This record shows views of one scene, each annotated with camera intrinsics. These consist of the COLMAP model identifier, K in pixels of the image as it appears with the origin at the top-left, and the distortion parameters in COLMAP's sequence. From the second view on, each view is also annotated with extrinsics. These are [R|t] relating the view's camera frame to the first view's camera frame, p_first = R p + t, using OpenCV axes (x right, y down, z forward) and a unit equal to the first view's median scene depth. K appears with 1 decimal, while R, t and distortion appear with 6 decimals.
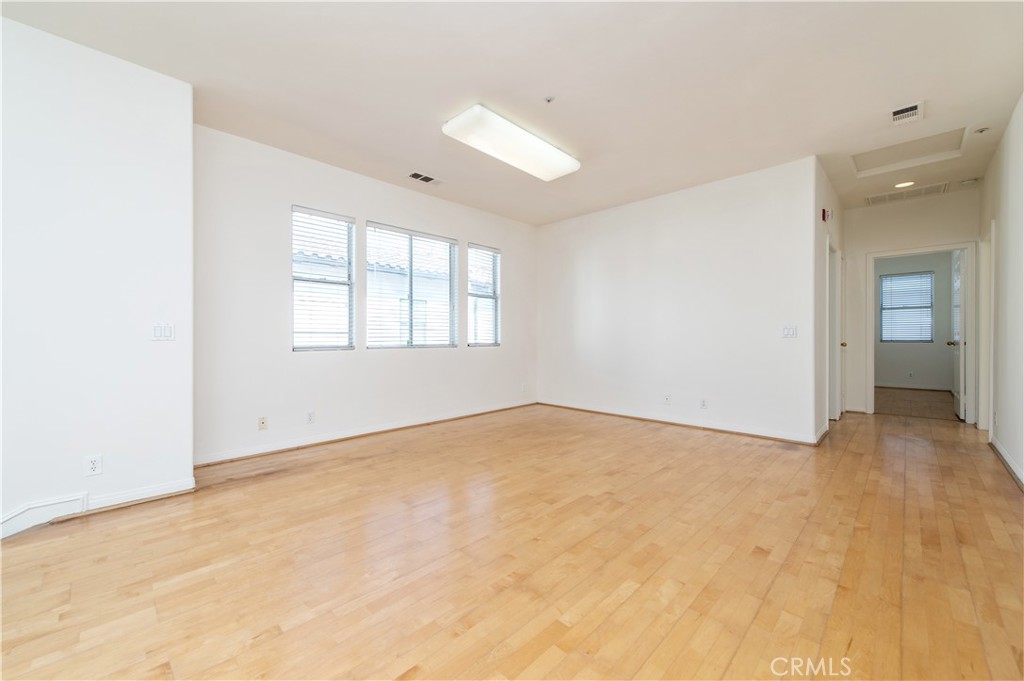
lens RADIAL K [[400.1, 0, 508.0], [0, 400.1, 336.6], [0, 0, 1]] dist [0.012406, -0.003408]
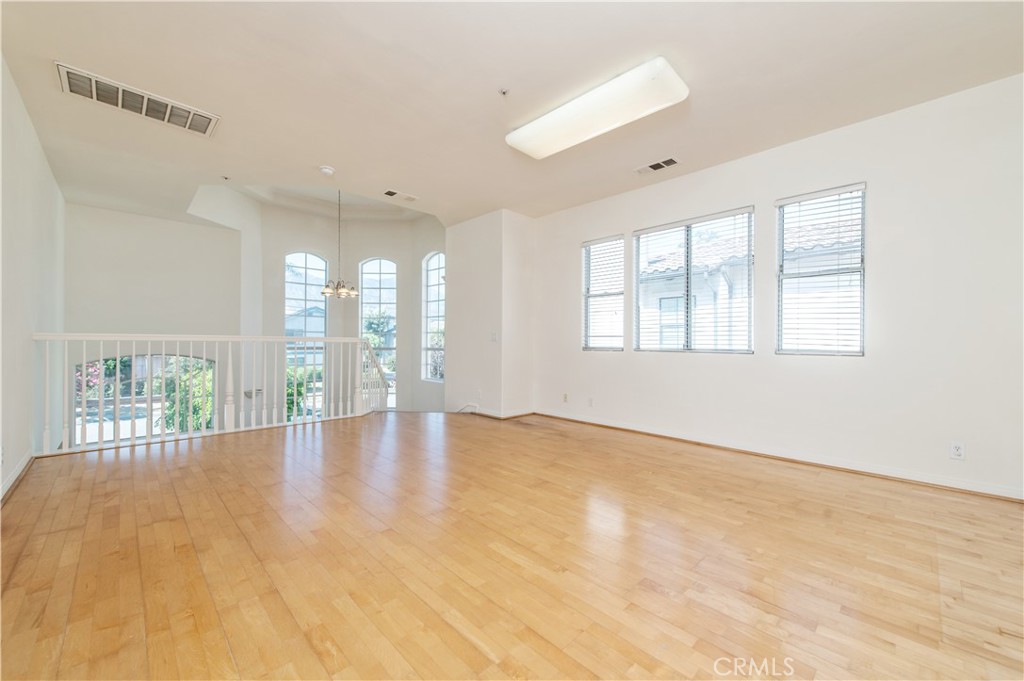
lens RADIAL K [[400.1, 0, 520.3], [0, 400.1, 338.8], [0, 0, 1]] dist [0.012406, -0.003408]
pose [[0.004374, -0.001328, -0.999990, 0.853826], [-0.000688, 0.999999, -0.001331, -0.000184], [0.999990, 0.000693, 0.004373, 0.824952]]
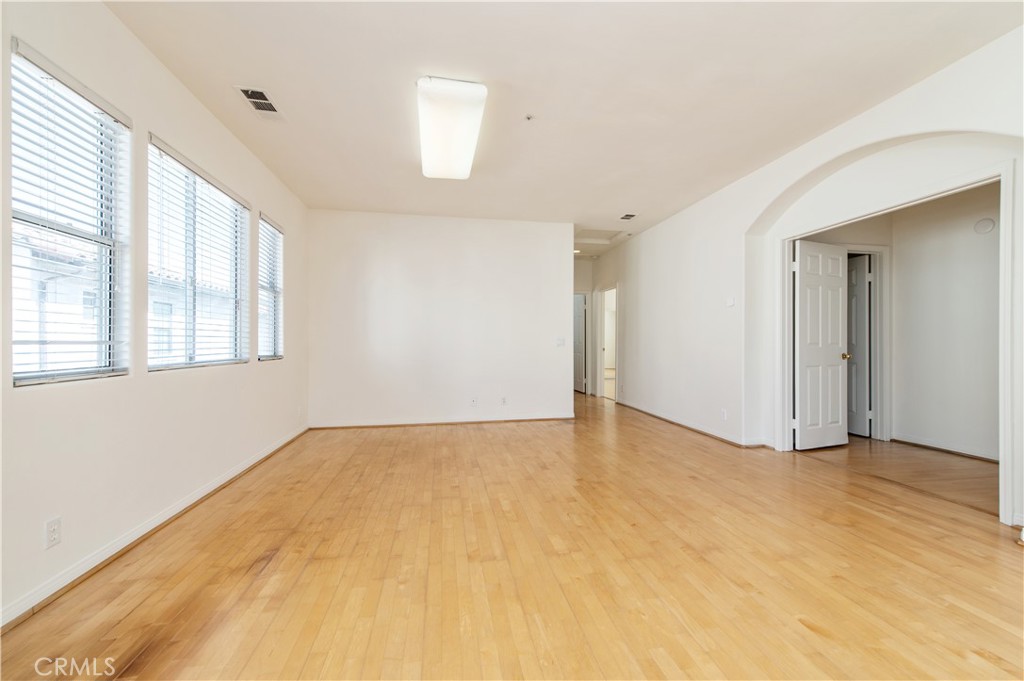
lens RADIAL K [[400.1, 0, 514.7], [0, 400.1, 344.2], [0, 0, 1]] dist [0.012406, -0.003408]
pose [[0.579535, -0.003402, 0.814940, -0.600477], [0.001639, 0.999994, 0.003009, -0.009085], [-0.814946, -0.000408, 0.579537, 0.345466]]
